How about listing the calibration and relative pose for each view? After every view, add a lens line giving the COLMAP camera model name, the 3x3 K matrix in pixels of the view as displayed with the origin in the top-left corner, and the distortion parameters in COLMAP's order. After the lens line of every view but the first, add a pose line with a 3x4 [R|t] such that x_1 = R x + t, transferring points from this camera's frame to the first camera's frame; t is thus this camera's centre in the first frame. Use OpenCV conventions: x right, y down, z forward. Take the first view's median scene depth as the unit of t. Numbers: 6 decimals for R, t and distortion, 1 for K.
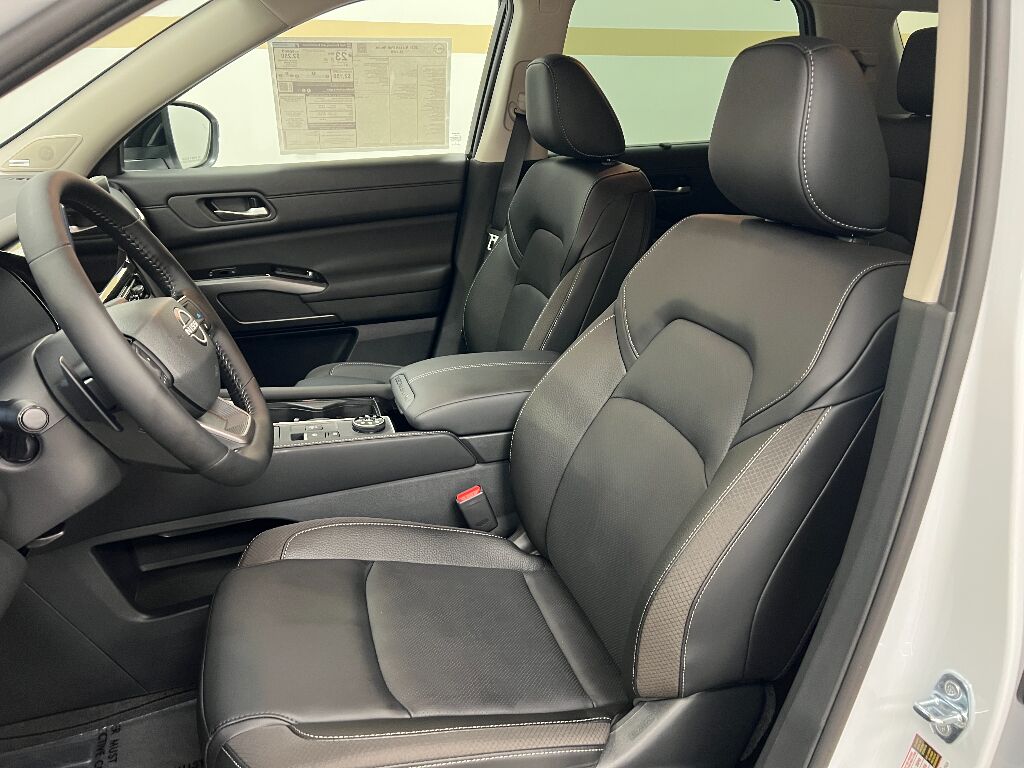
lens RADIAL K [[772.5, 0, 501.4], [0, 772.5, 380.3], [0, 0, 1]] dist [0.074321, -0.086660]
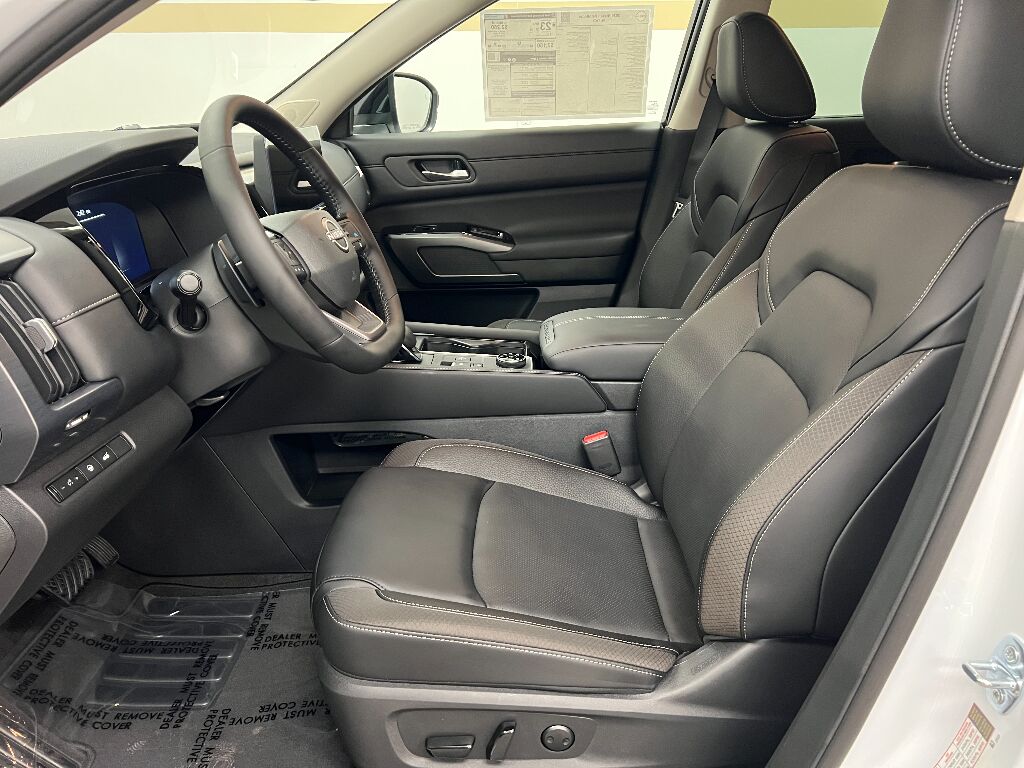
lens RADIAL K [[771.8, 0, 512.0], [0, 771.8, 384.0], [0, 0, 1]] dist [0.062811, -0.067681]
pose [[0.952470, 0.104561, -0.286124, 0.136855], [-0.104150, 0.994421, 0.016699, 0.070117], [0.286274, 0.013894, 0.958047, -0.017614]]
